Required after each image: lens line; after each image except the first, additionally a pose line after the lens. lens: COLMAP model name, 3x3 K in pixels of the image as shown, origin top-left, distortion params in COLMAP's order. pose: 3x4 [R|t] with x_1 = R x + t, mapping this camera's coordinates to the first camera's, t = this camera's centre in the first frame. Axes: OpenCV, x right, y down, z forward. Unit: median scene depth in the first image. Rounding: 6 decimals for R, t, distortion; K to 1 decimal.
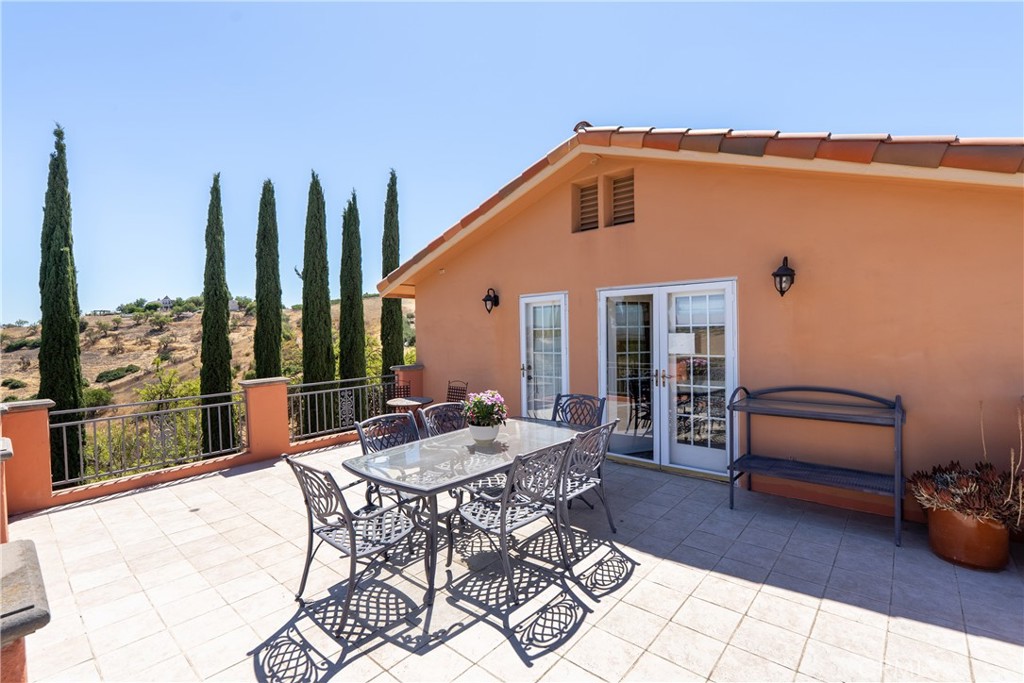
lens RADIAL K [[466.3, 0, 517.9], [0, 466.3, 340.0], [0, 0, 1]] dist [-0.002895, 0.000930]
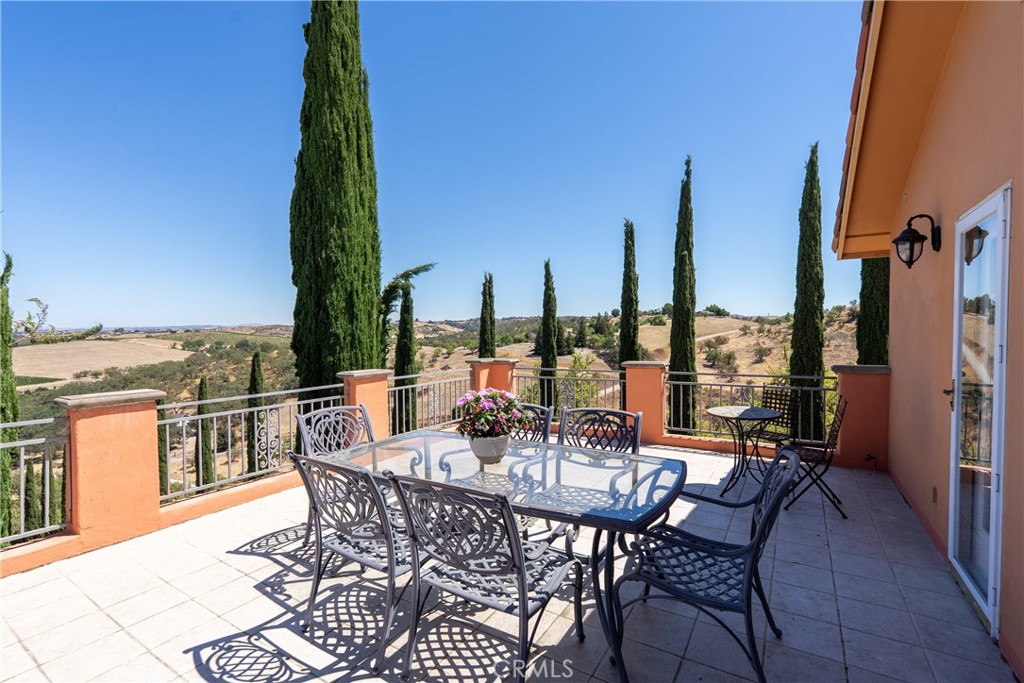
lens RADIAL K [[466.3, 0, 514.7], [0, 466.3, 342.7], [0, 0, 1]] dist [-0.002895, 0.000930]
pose [[0.147212, 0.047908, -0.987944, 0.797963], [-0.016977, 0.998802, 0.045905, 0.004573], [0.988959, 0.010014, 0.147849, 1.163016]]
